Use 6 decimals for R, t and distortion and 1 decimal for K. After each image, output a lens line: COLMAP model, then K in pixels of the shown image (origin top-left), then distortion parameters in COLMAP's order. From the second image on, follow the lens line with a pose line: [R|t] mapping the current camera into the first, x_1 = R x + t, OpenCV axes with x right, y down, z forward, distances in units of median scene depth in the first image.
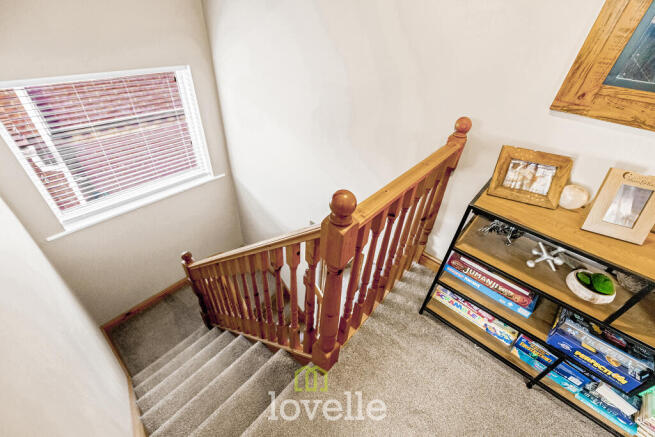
lens RADIAL K [[282.1, 0, 327.5], [0, 282.1, 218.5], [0, 0, 1]] dist [-0.000084, 0.000136]
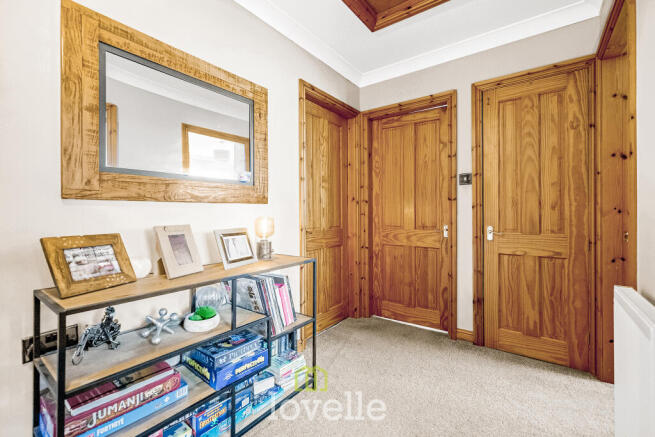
lens RADIAL K [[282.1, 0, 327.5], [0, 282.1, 218.5], [0, 0, 1]] dist [-0.000084, 0.000136]
pose [[-0.099796, -0.061809, 0.993086, -0.228695], [0.613353, 0.782067, 0.110312, 0.098180], [-0.783479, 0.620121, -0.040137, 0.383381]]
